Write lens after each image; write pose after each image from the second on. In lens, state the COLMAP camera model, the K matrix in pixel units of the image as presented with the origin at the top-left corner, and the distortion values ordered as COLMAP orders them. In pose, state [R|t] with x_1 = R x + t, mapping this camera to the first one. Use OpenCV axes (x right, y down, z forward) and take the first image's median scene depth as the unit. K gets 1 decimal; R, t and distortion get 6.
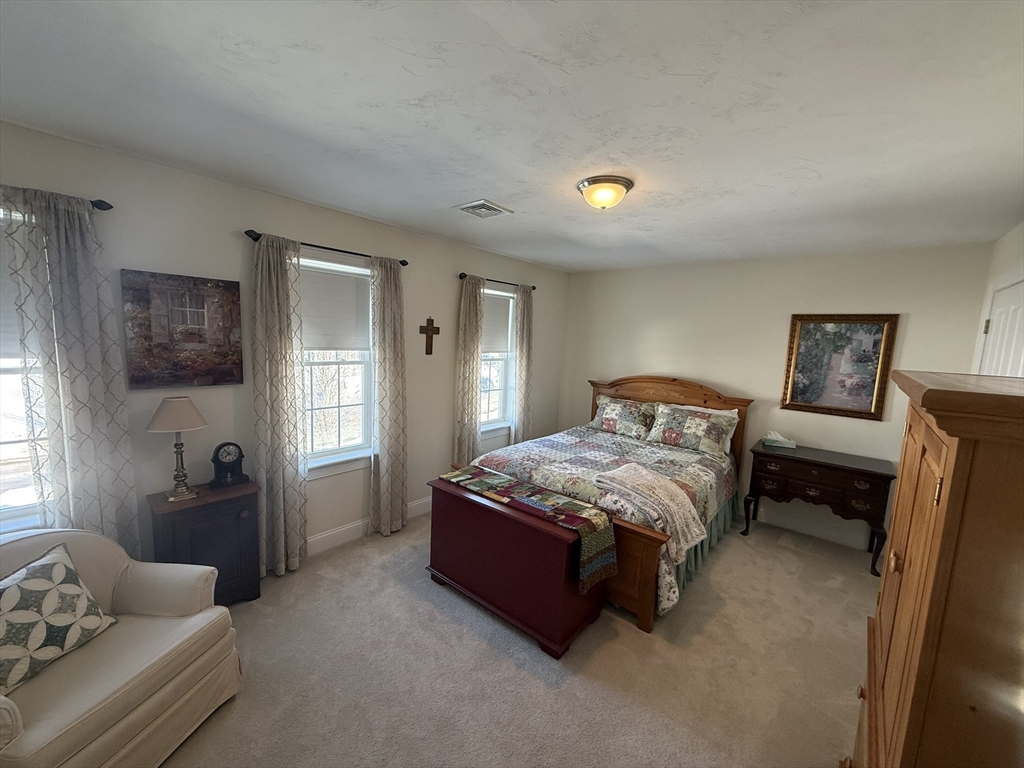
lens RADIAL K [[410.1, 0, 512.0], [0, 410.1, 384.0], [0, 0, 1]] dist [-0.001205, -0.000061]
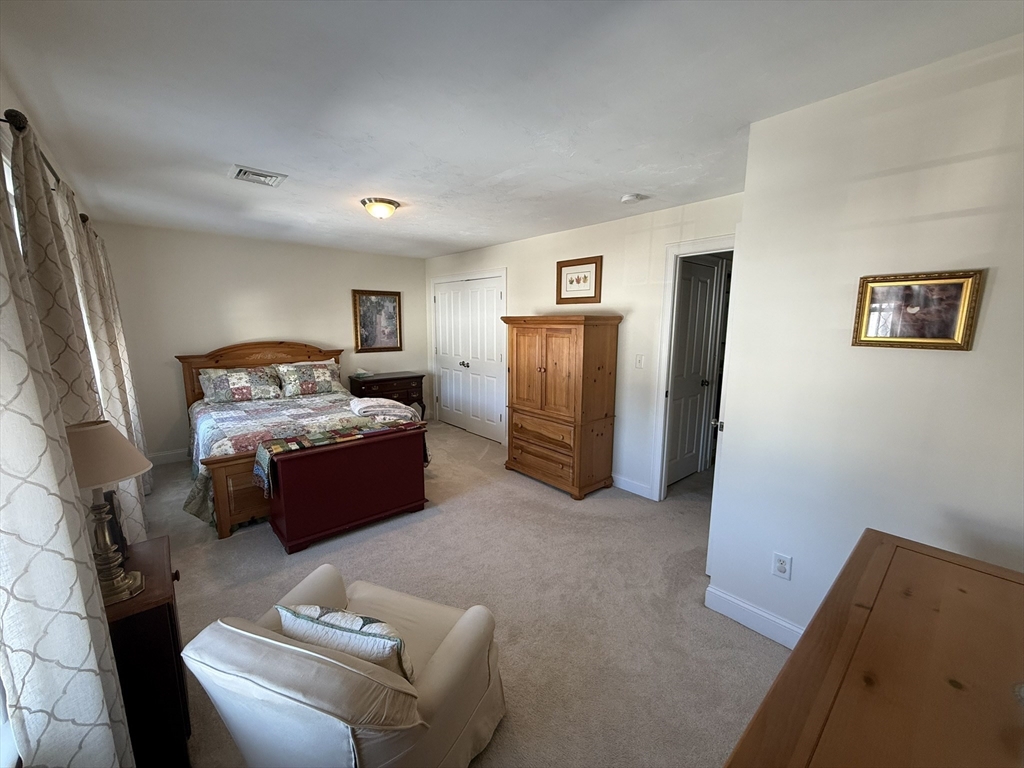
lens RADIAL K [[410.1, 0, 512.0], [0, 410.1, 384.0], [0, 0, 1]] dist [-0.001205, -0.000061]
pose [[0.152623, -0.195112, 0.968833, -0.757680], [0.116301, 0.977052, 0.178446, -0.031794], [-0.981417, 0.085441, 0.171813, 0.199741]]
